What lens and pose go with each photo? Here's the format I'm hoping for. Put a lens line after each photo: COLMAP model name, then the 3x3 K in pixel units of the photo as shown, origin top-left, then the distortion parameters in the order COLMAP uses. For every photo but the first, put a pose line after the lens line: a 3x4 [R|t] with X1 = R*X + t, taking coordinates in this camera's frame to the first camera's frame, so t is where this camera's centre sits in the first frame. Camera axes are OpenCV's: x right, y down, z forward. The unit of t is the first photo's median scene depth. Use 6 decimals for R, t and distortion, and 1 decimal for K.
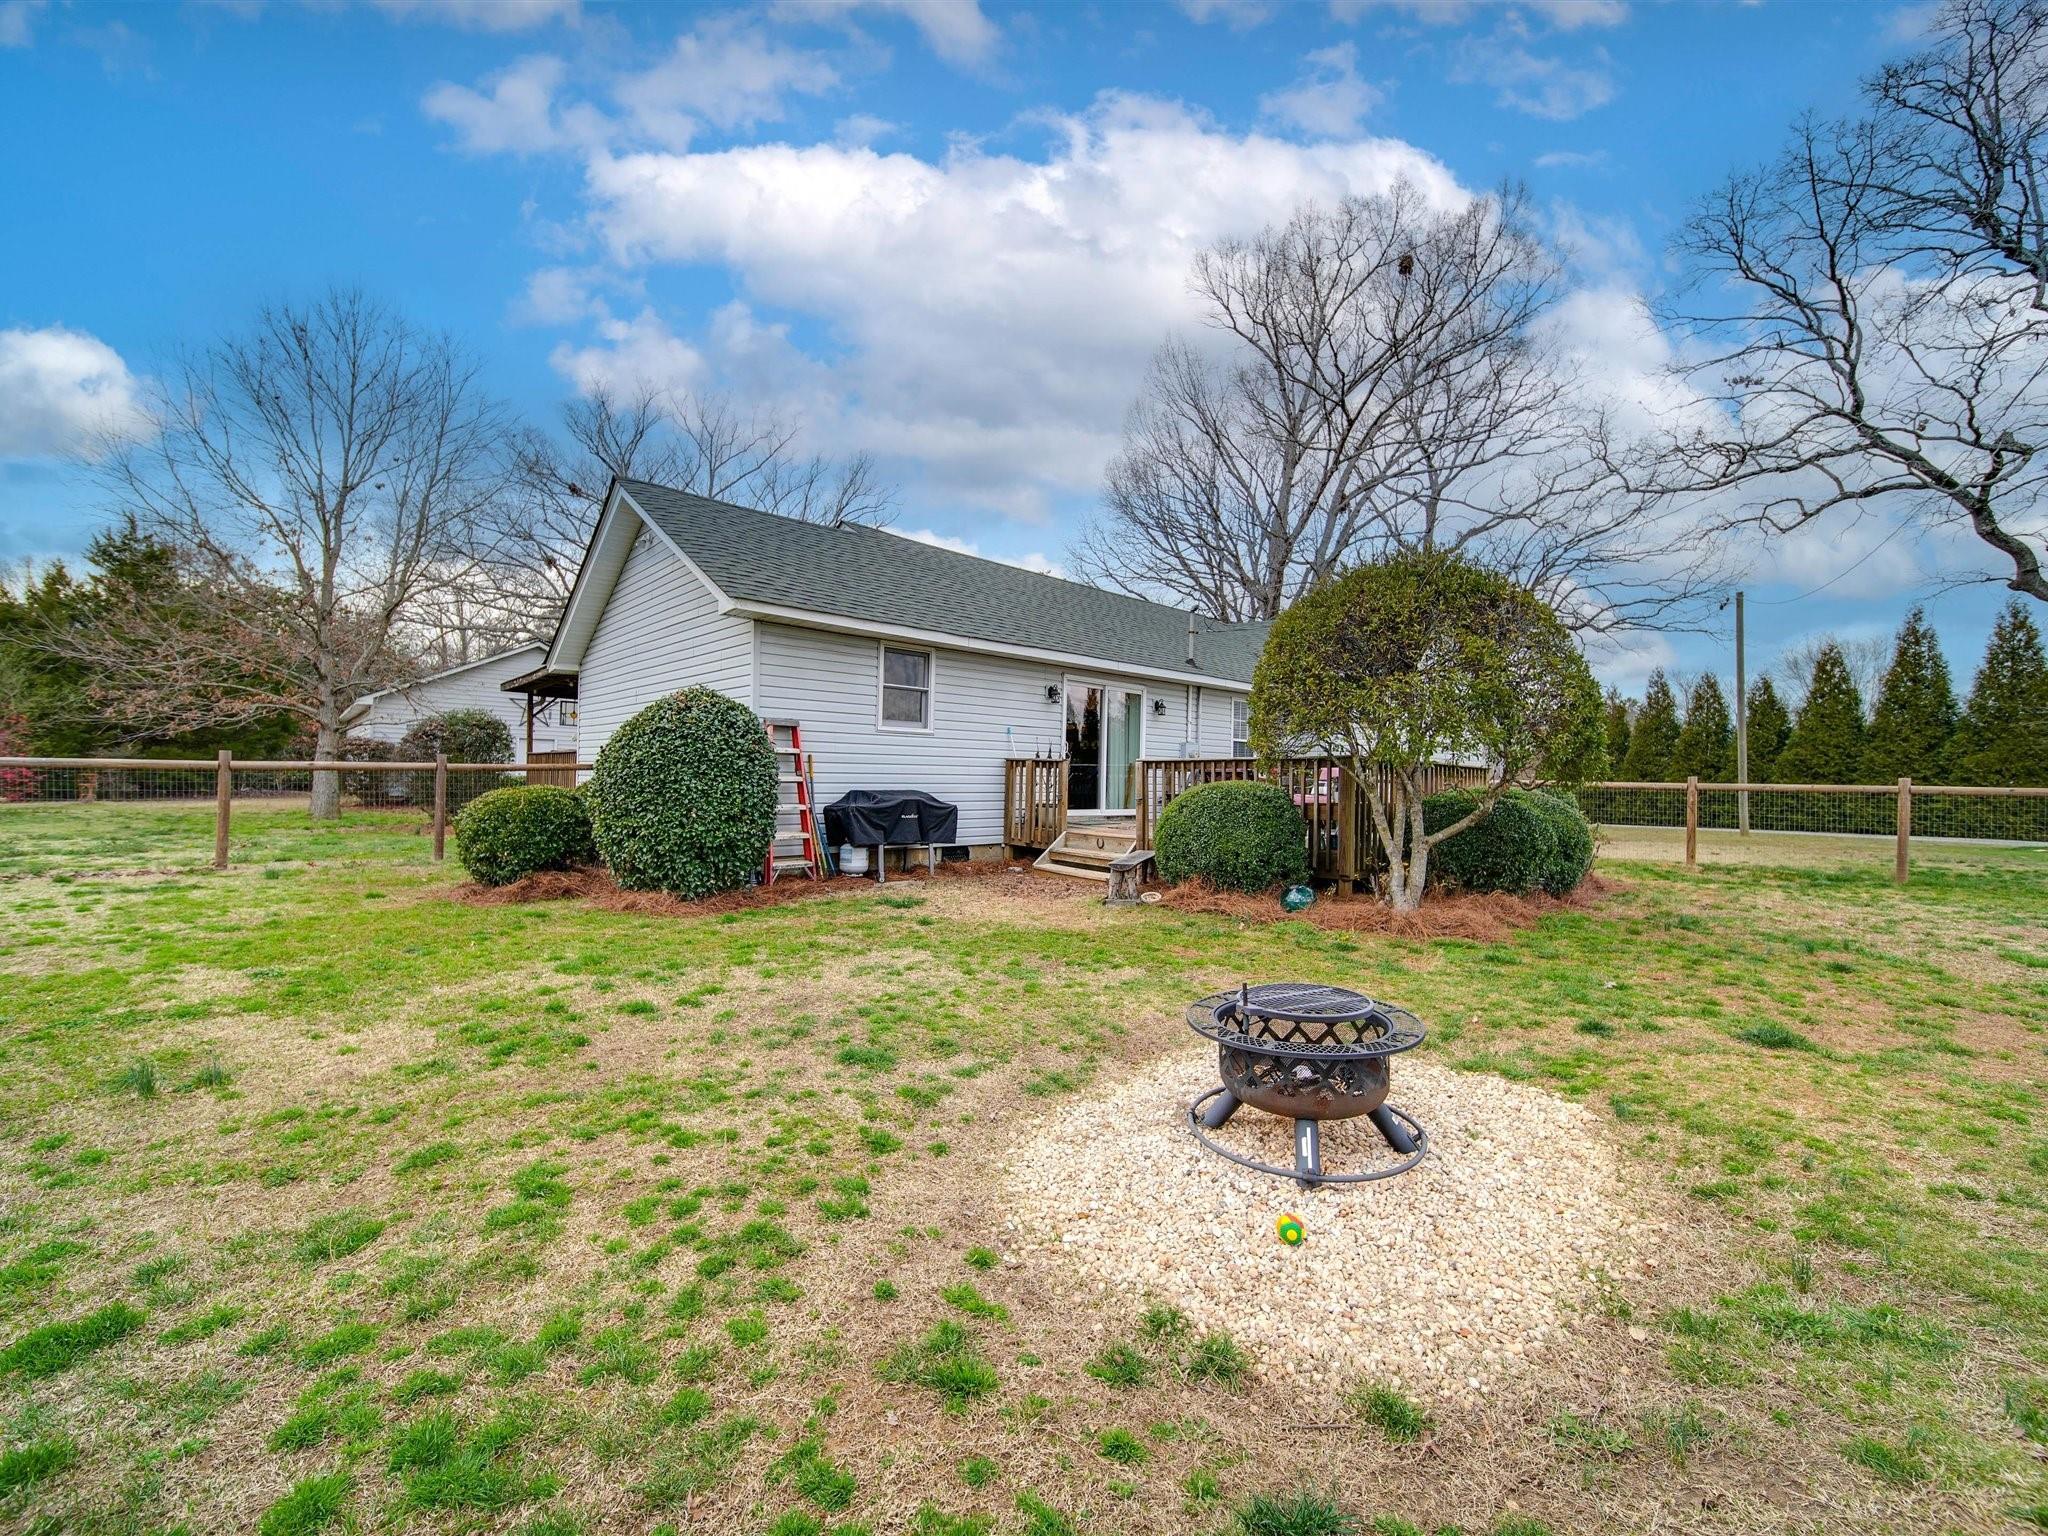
lens RADIAL K [[805.2, 0, 1028.2], [0, 805.2, 767.6], [0, 0, 1]] dist [-0.000226, -0.001413]
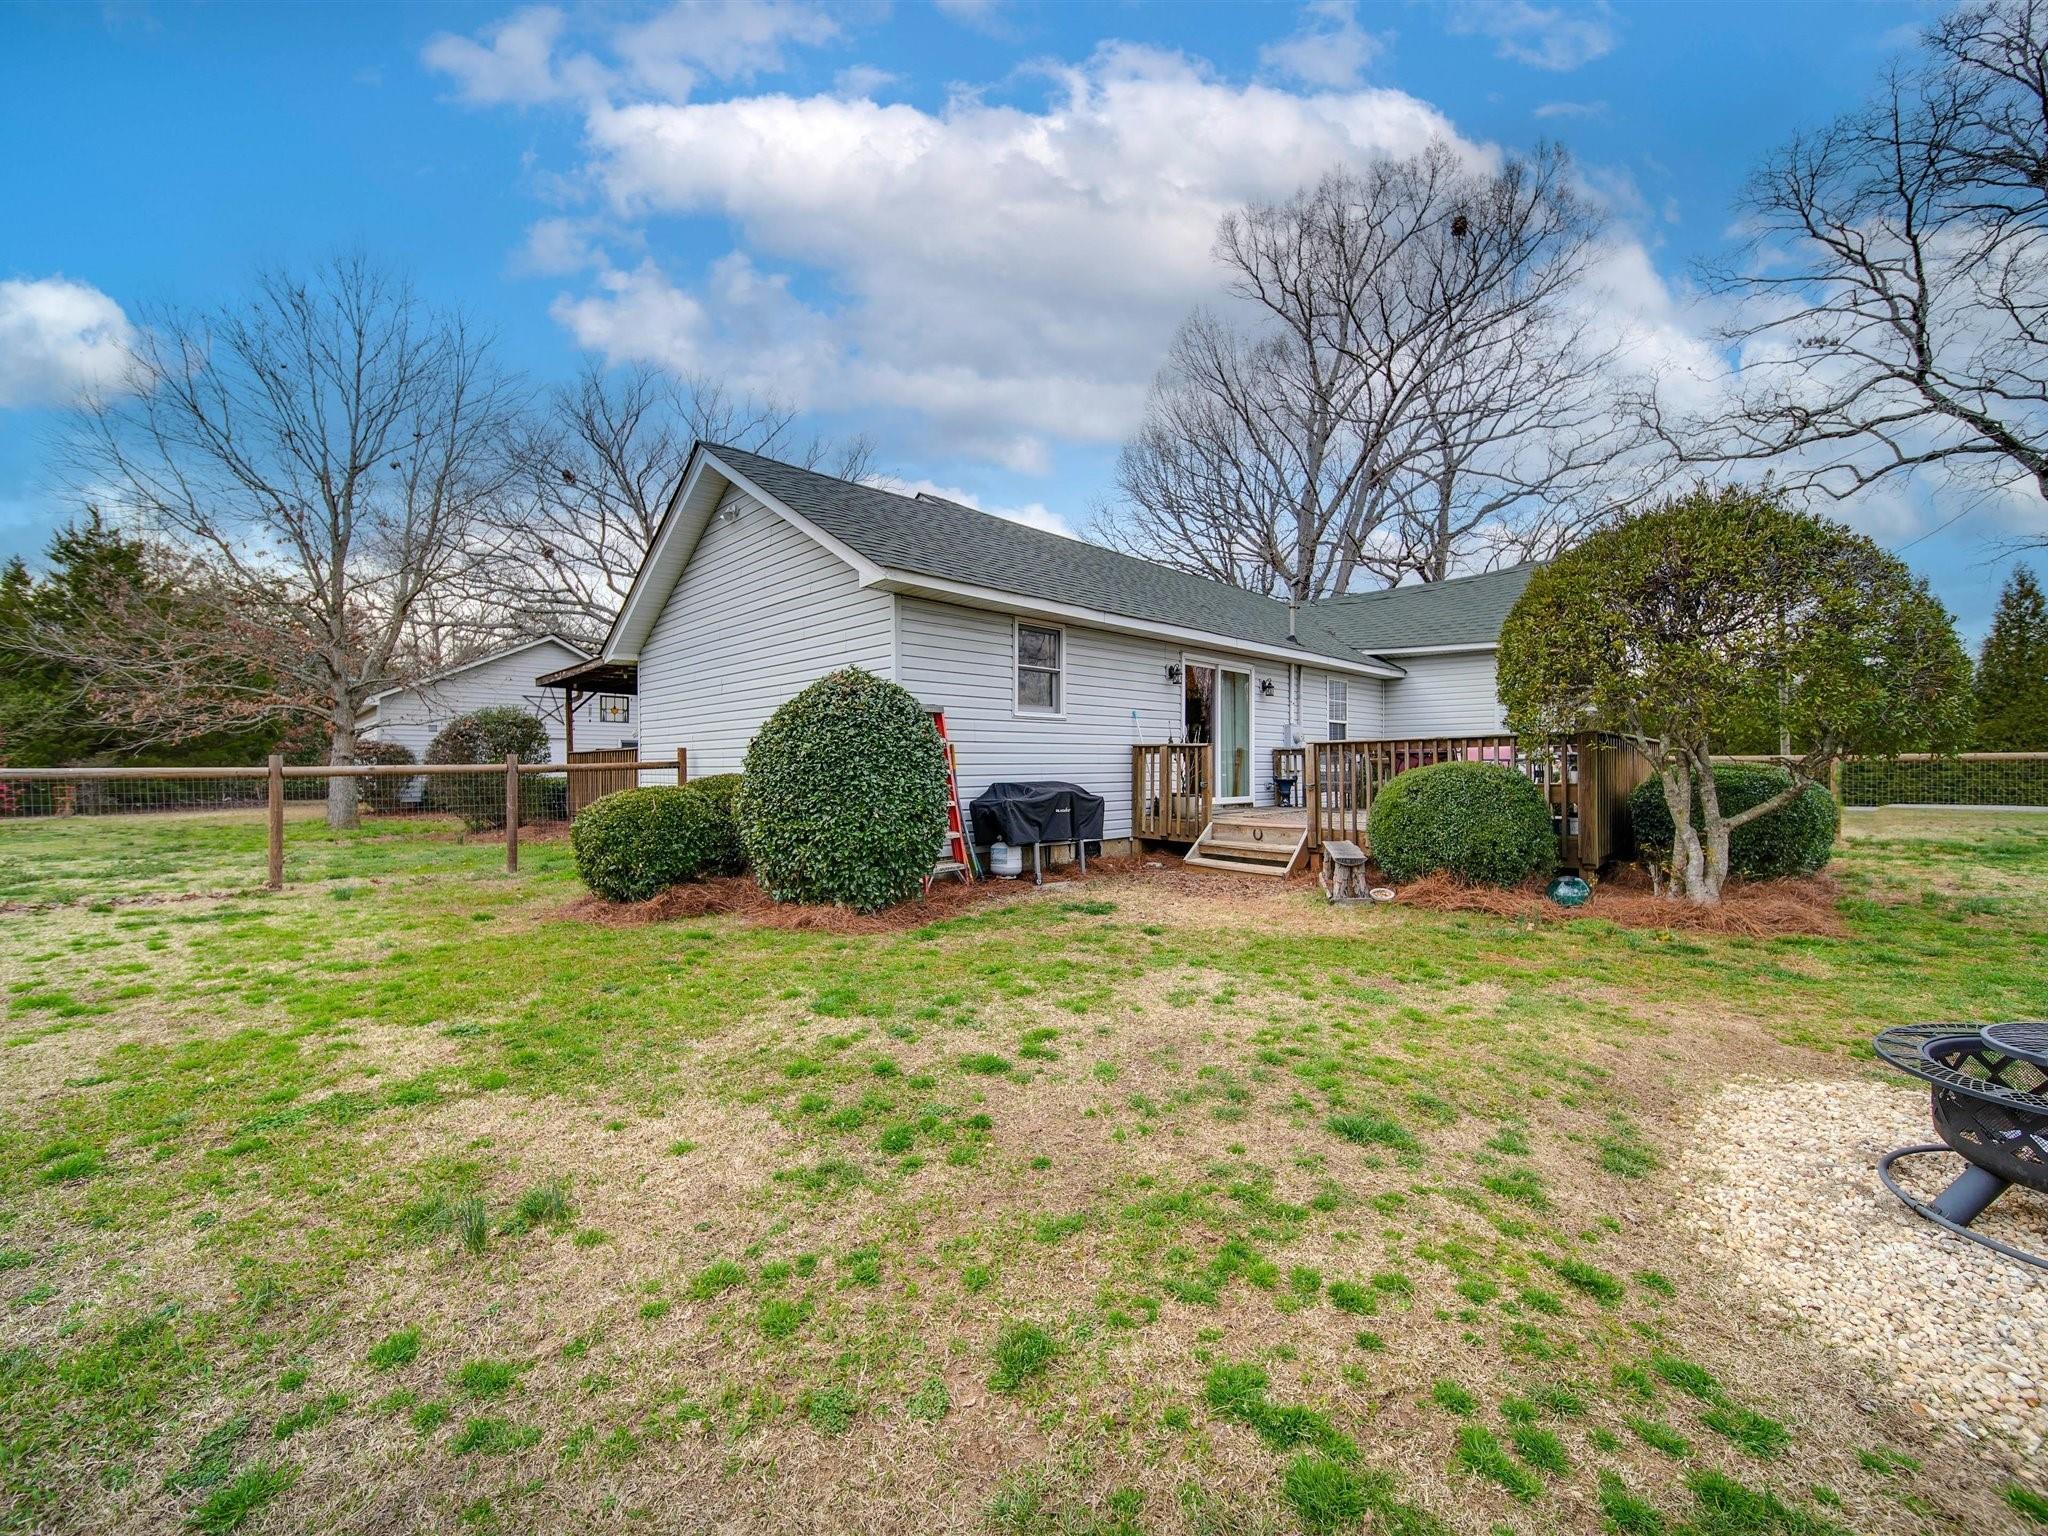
lens RADIAL K [[805.2, 0, 1028.2], [0, 805.2, 767.6], [0, 0, 1]] dist [-0.000226, -0.001413]
pose [[0.999275, -0.023745, 0.029750, -0.195475], [0.023382, 0.999648, 0.012514, 0.000495], [-0.030037, -0.011810, 0.999479, 0.093163]]
